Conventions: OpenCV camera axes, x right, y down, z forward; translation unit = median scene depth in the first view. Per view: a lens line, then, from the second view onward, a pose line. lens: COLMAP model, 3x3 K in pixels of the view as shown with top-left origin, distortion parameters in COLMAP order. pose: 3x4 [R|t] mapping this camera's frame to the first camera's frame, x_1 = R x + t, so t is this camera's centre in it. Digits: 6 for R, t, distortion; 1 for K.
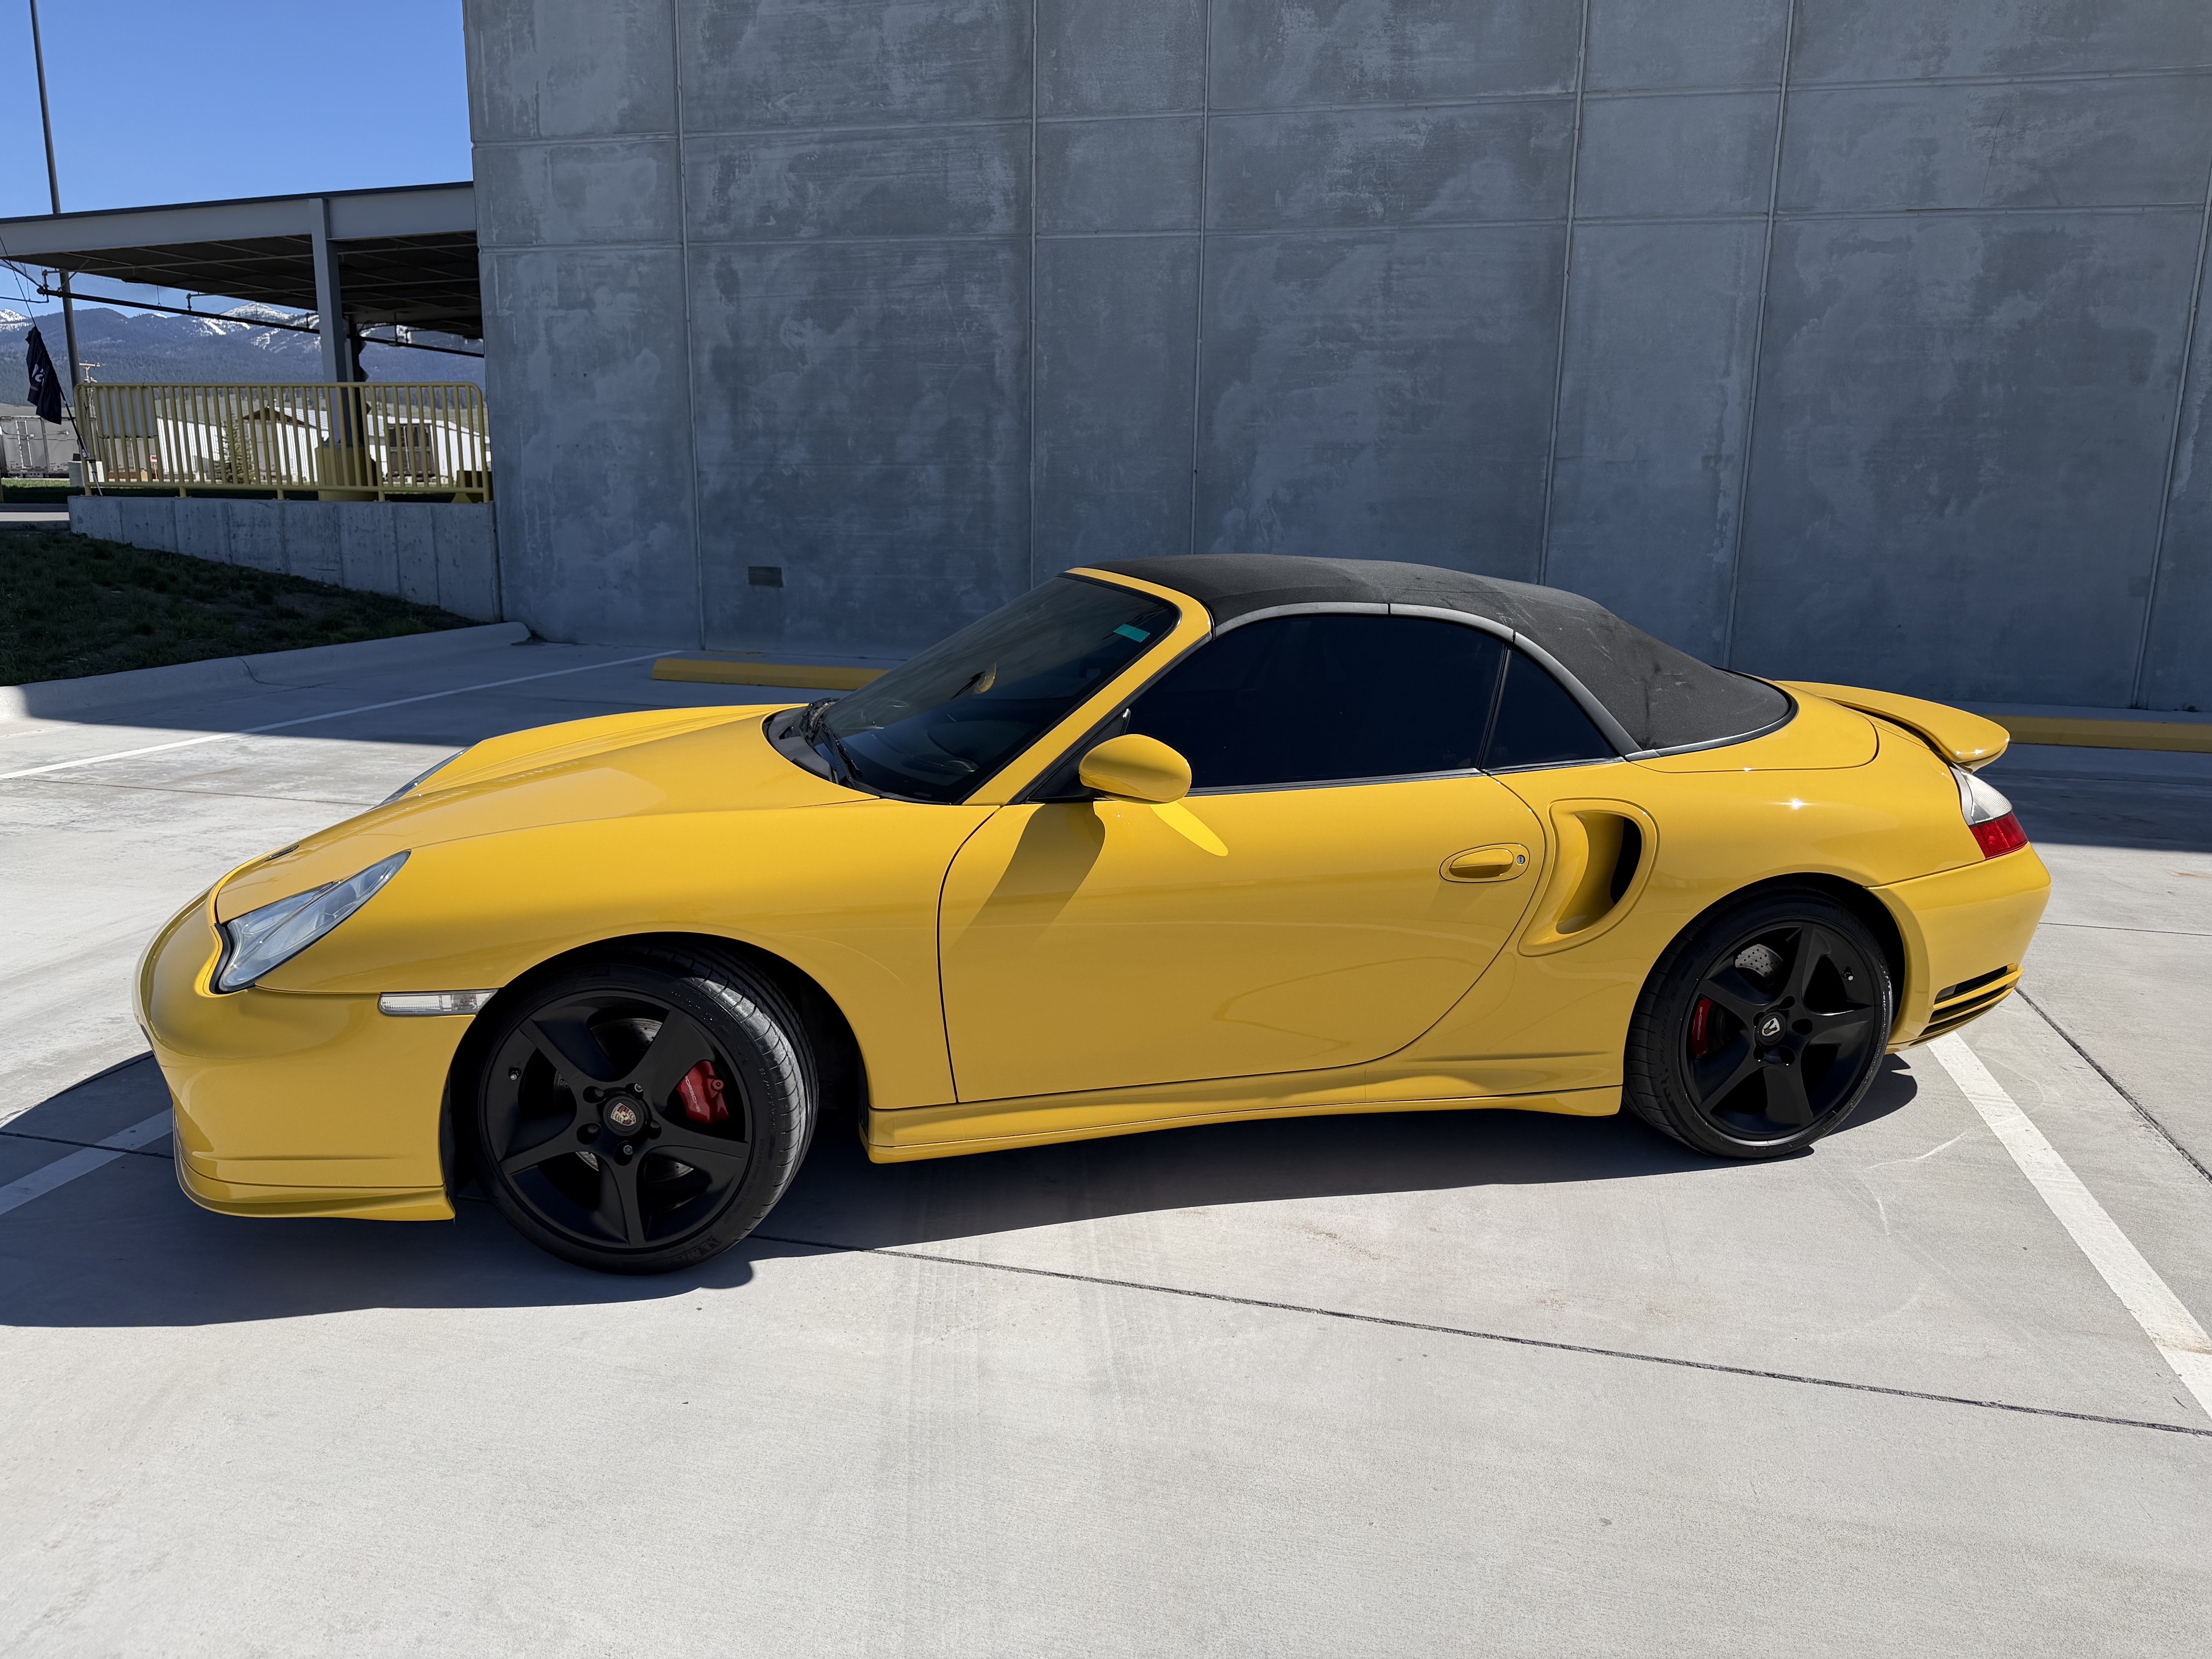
lens RADIAL K [[1551.6, 0, 1173.8], [0, 1551.6, 741.1], [0, 0, 1]] dist [0.087442, -0.125468]
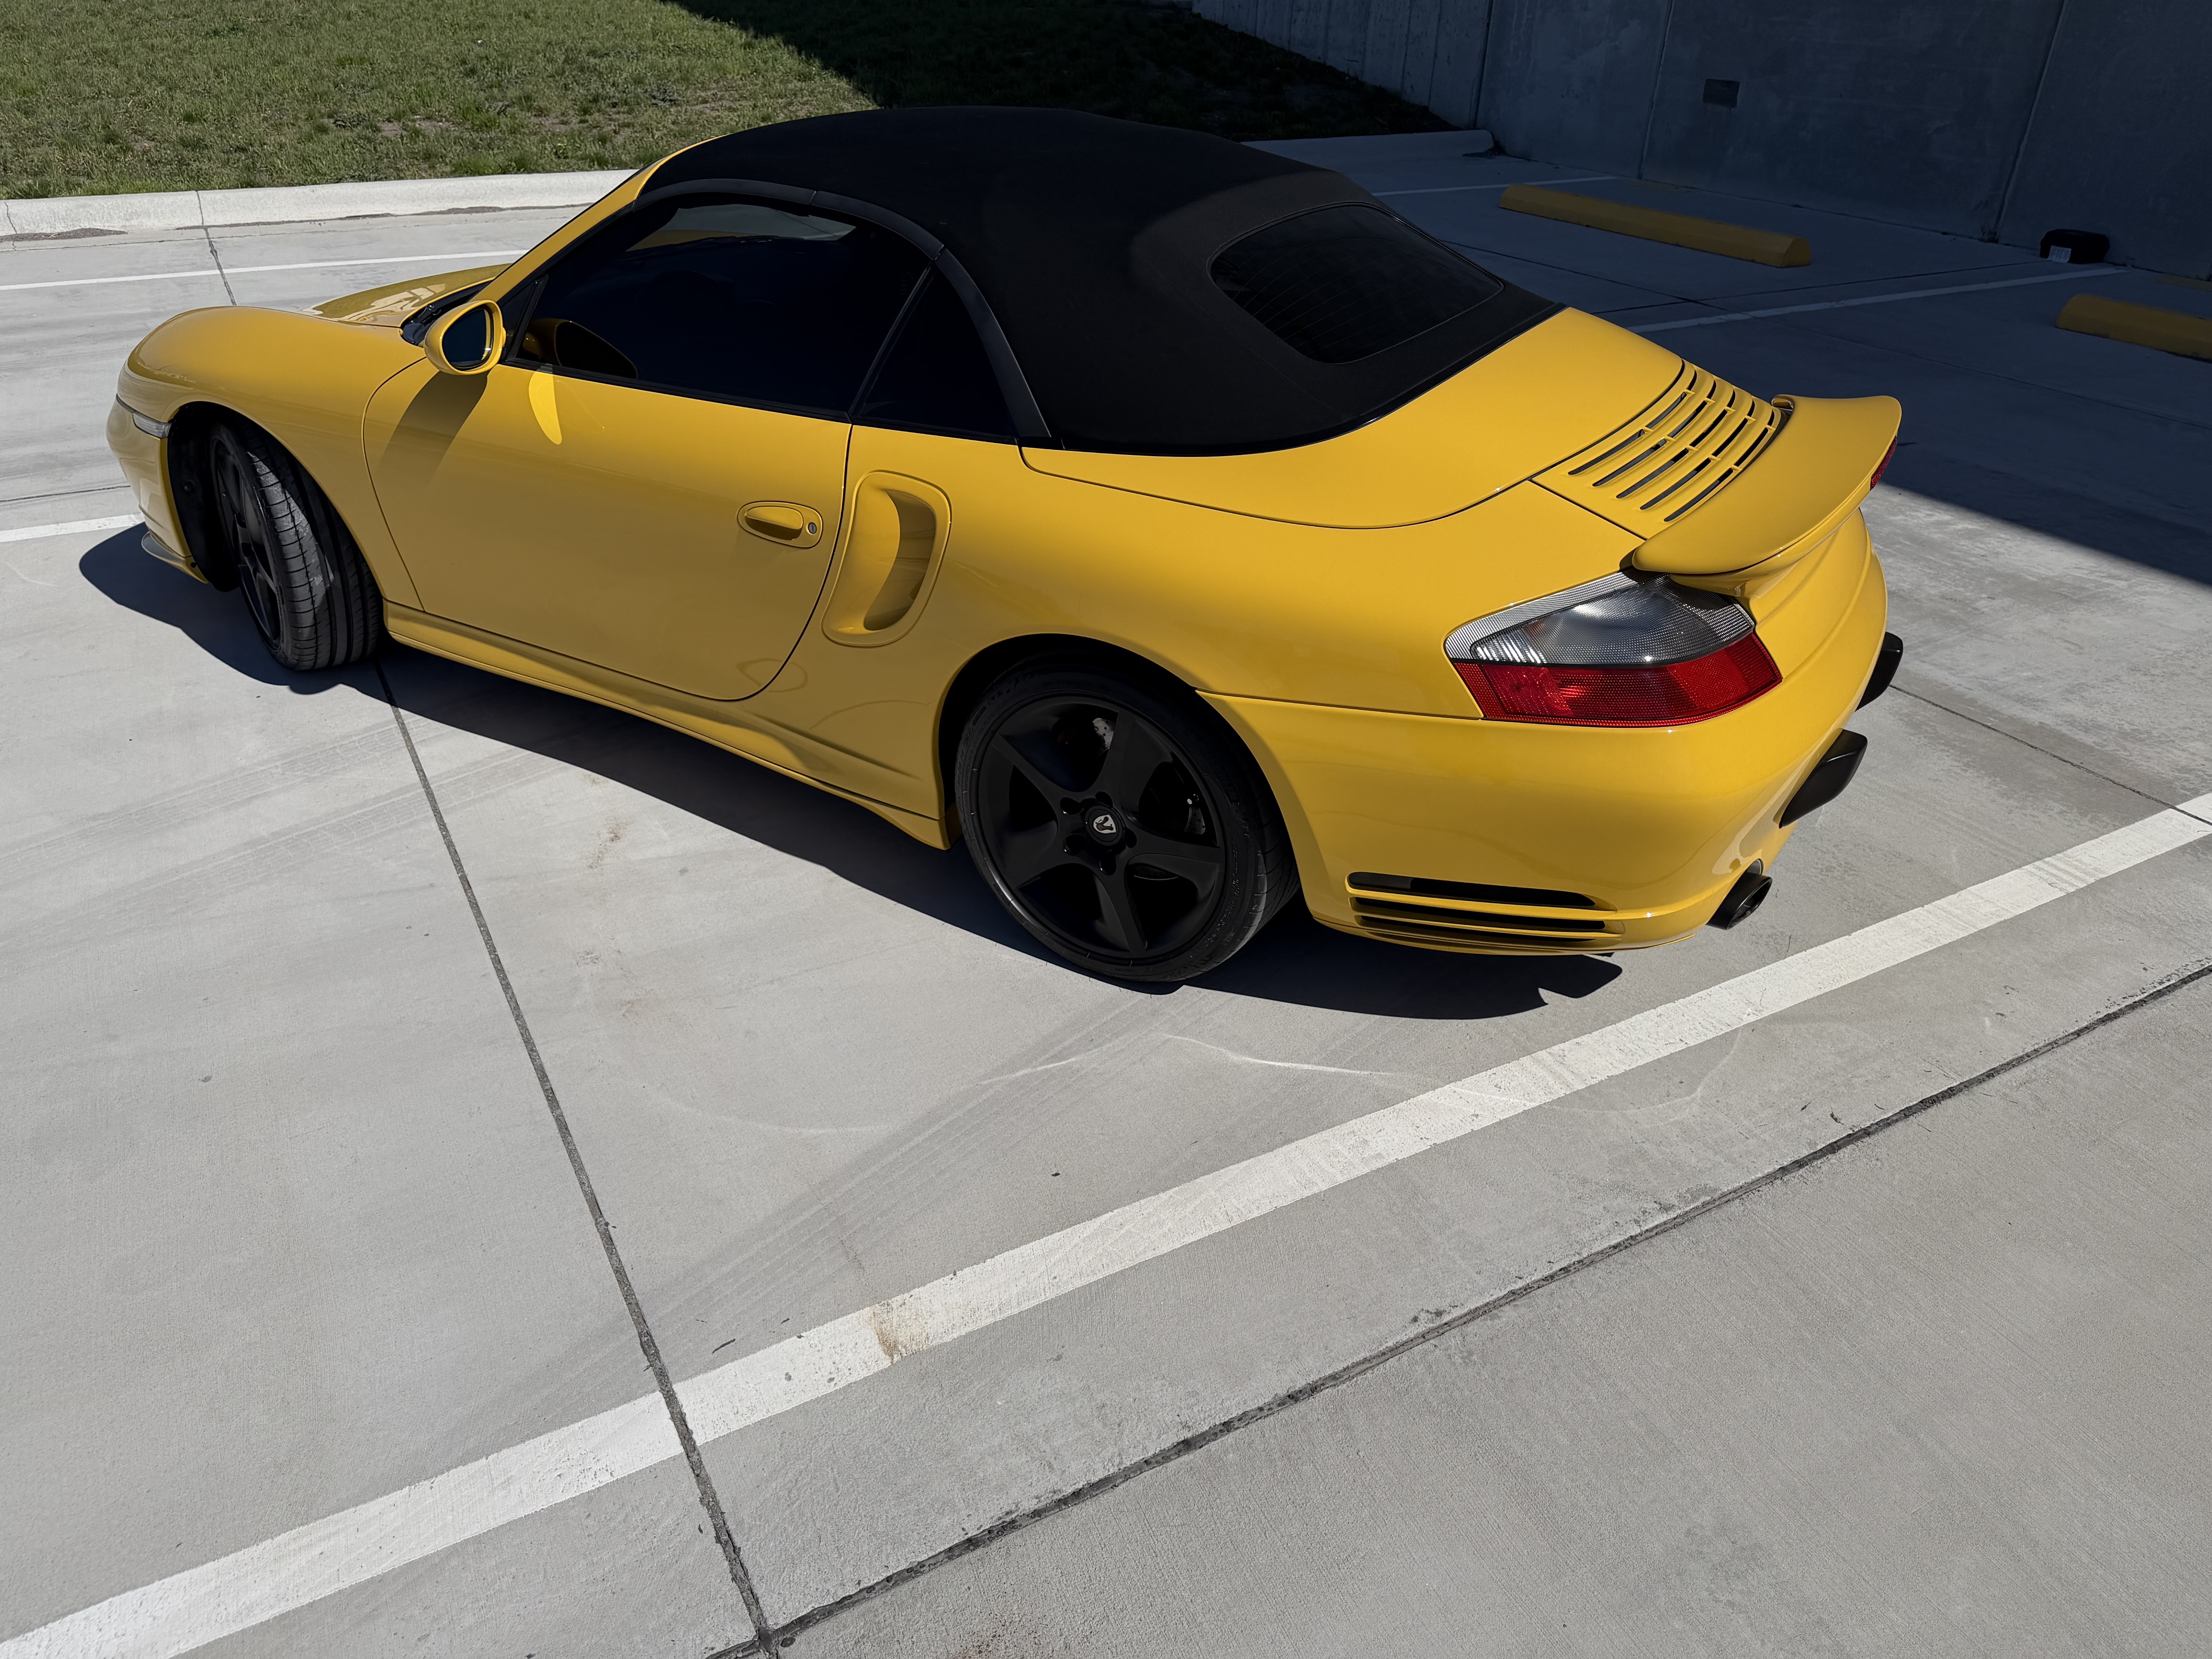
lens RADIAL K [[1607.7, 0, 1110.2], [0, 1607.7, 779.1], [0, 0, 1]] dist [0.063853, -0.066857]
pose [[0.681048, 0.338725, -0.649183, 0.718938], [-0.127151, 0.927811, 0.350712, -0.096042], [0.721115, -0.156307, 0.674953, 0.375167]]
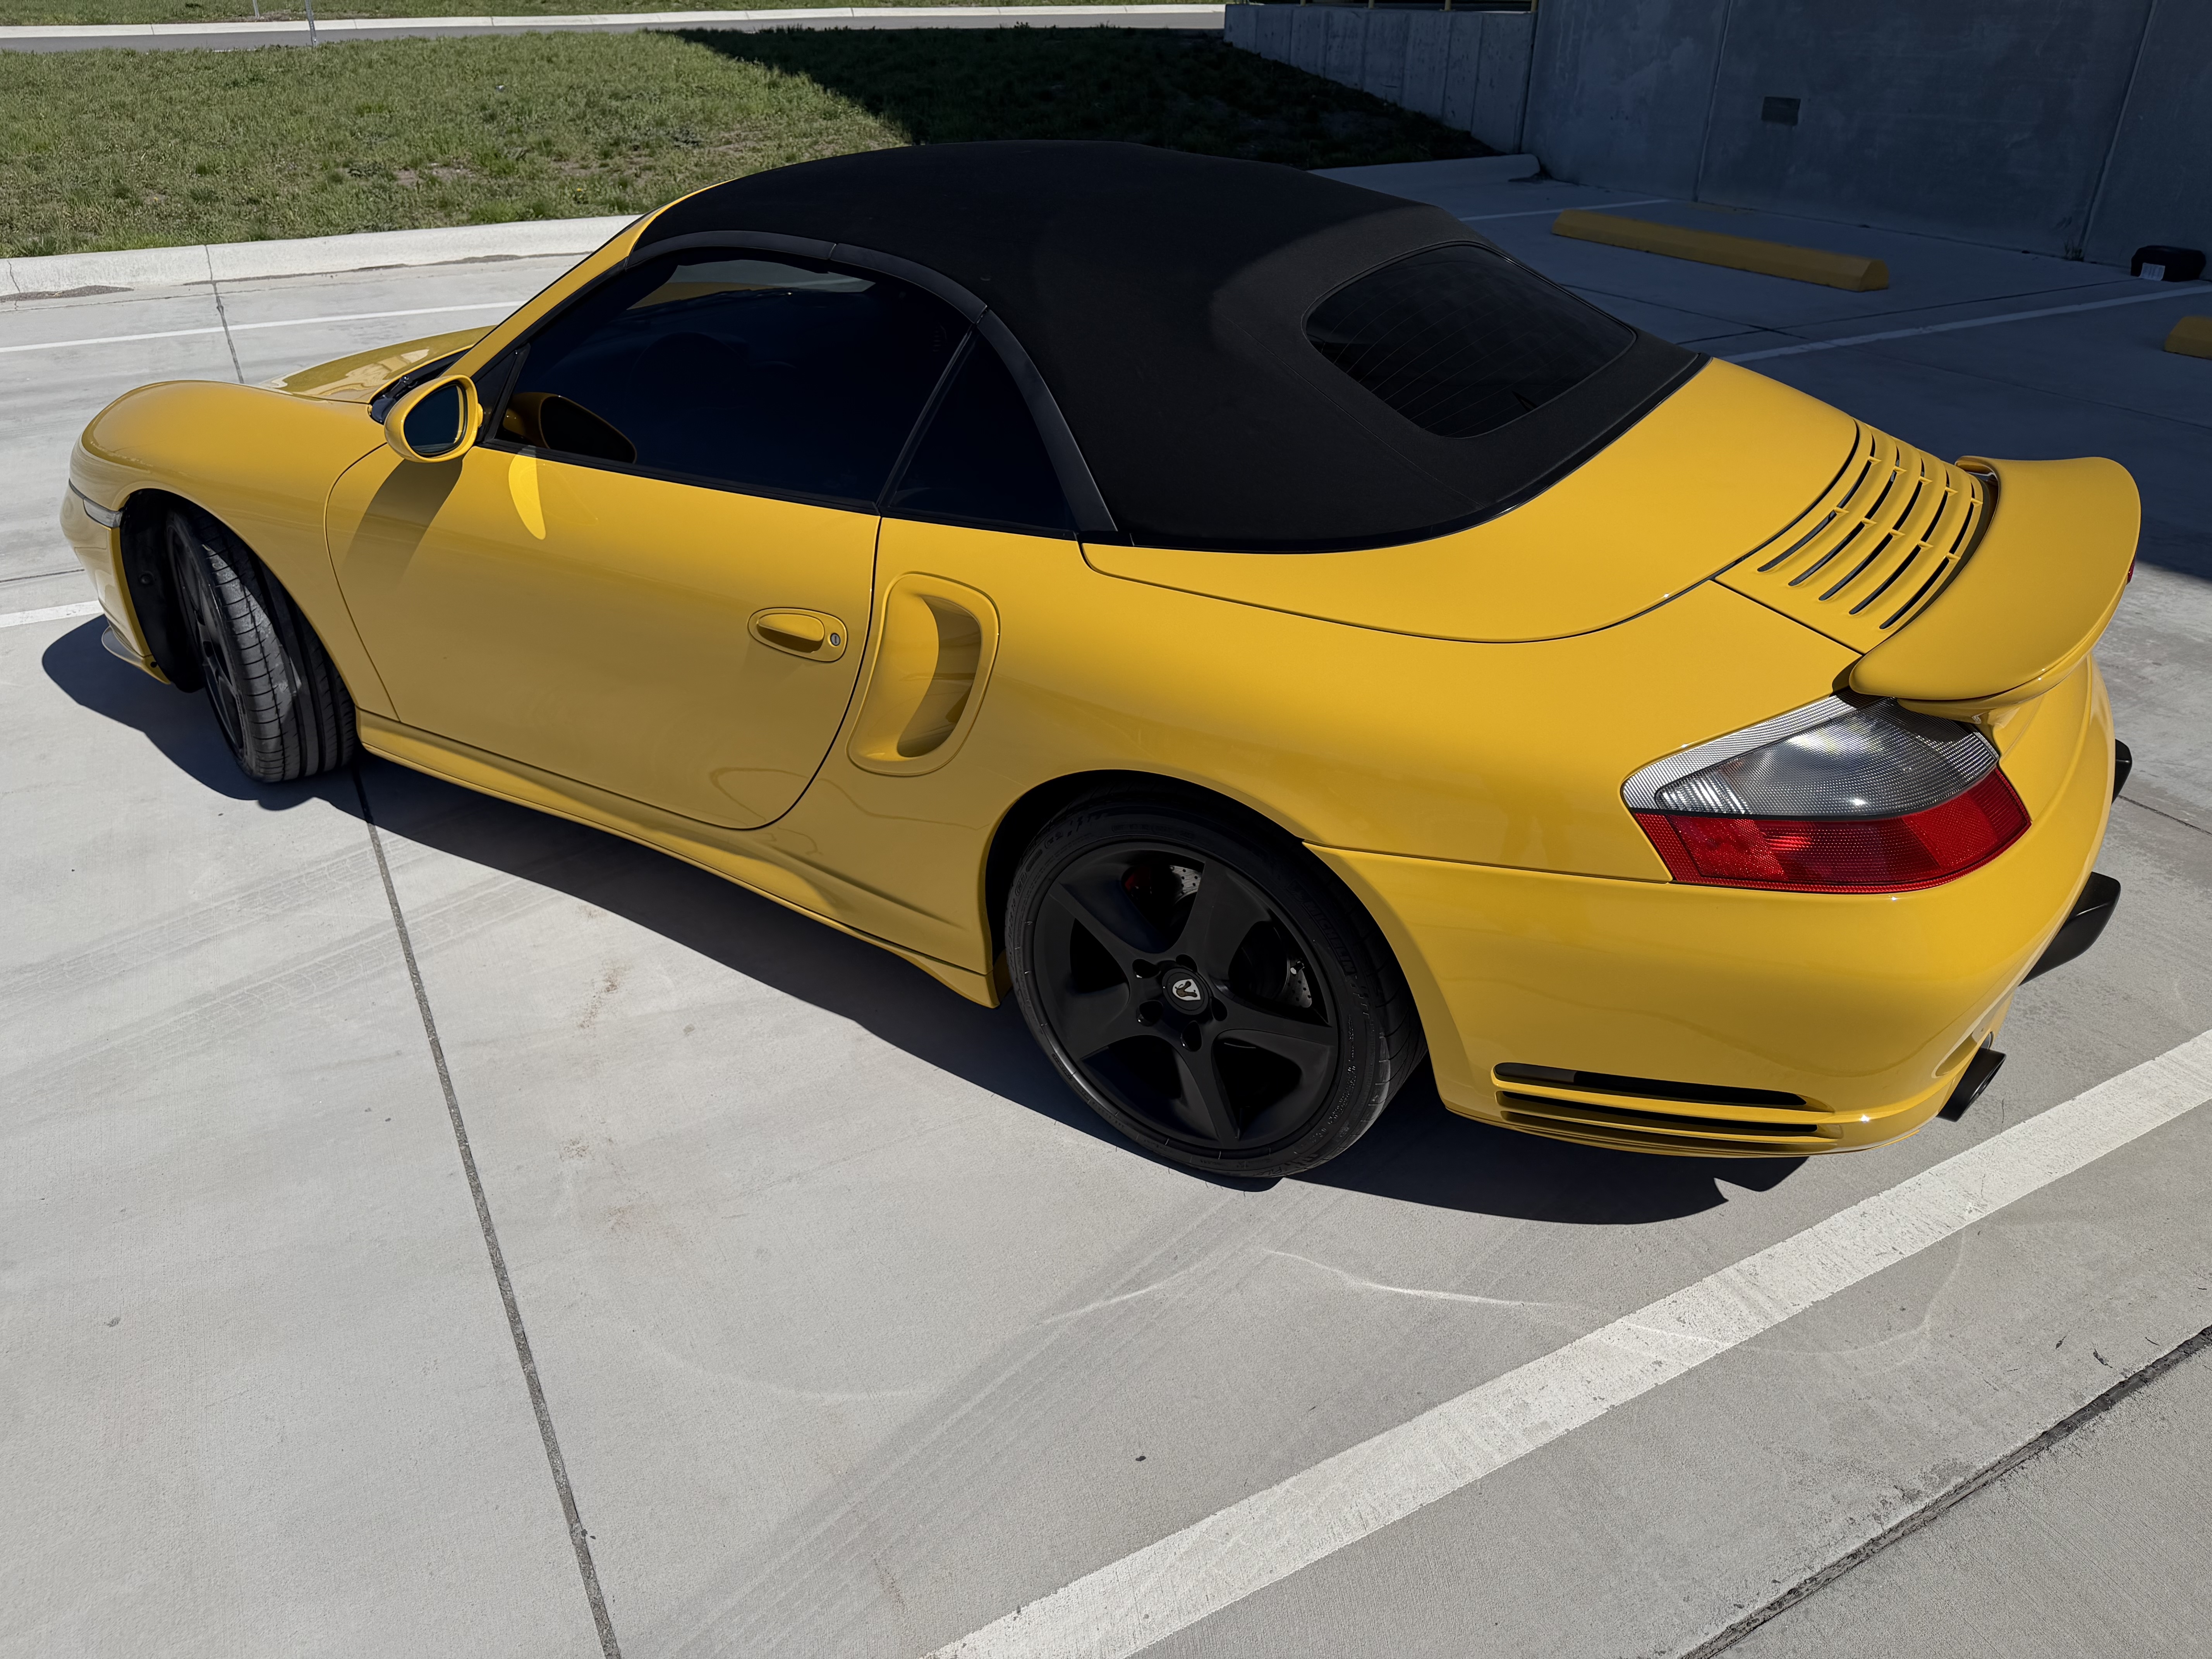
lens RADIAL K [[1615.7, 0, 1106.4], [0, 1615.7, 780.6], [0, 0, 1]] dist [0.054572, -0.056035]
pose [[0.670077, 0.319121, -0.670193, 0.625078], [-0.108281, 0.935235, 0.337061, -0.097230], [0.734352, -0.153288, 0.661234, 0.441146]]
